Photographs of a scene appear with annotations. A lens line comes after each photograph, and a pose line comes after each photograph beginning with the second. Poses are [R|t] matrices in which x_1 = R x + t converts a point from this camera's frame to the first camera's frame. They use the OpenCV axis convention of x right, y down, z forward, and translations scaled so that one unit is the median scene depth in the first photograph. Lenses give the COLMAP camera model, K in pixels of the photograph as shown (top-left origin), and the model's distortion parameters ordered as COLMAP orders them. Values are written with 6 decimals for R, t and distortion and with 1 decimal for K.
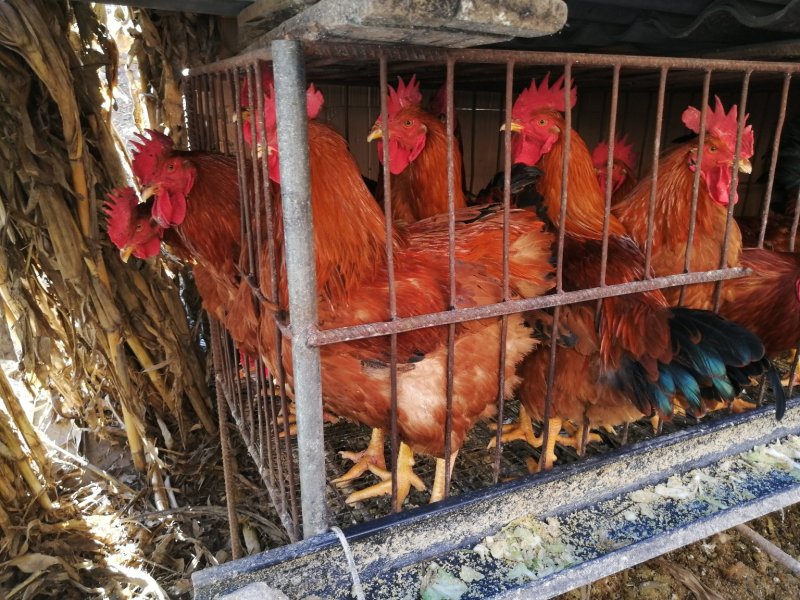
lens RADIAL K [[629.4, 0, 400.0], [0, 629.4, 300.0], [0, 0, 1]] dist [-0.000256, 0.008803]
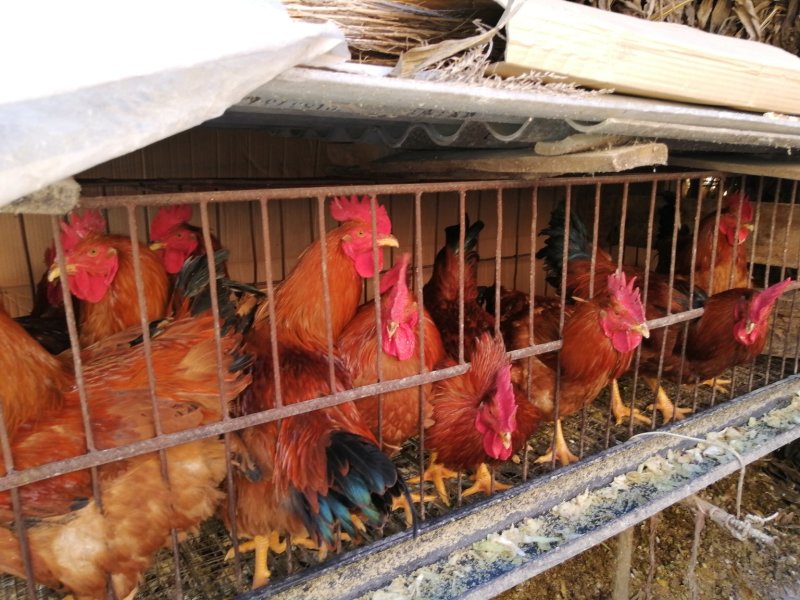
lens RADIAL K [[629.4, 0, 400.0], [0, 629.4, 300.0], [0, 0, 1]] dist [-0.000256, 0.008803]
pose [[0.989262, -0.036929, 0.141414, 0.323331], [0.046635, 0.996733, -0.065945, -0.100395], [-0.138516, 0.071832, 0.987752, -0.029493]]
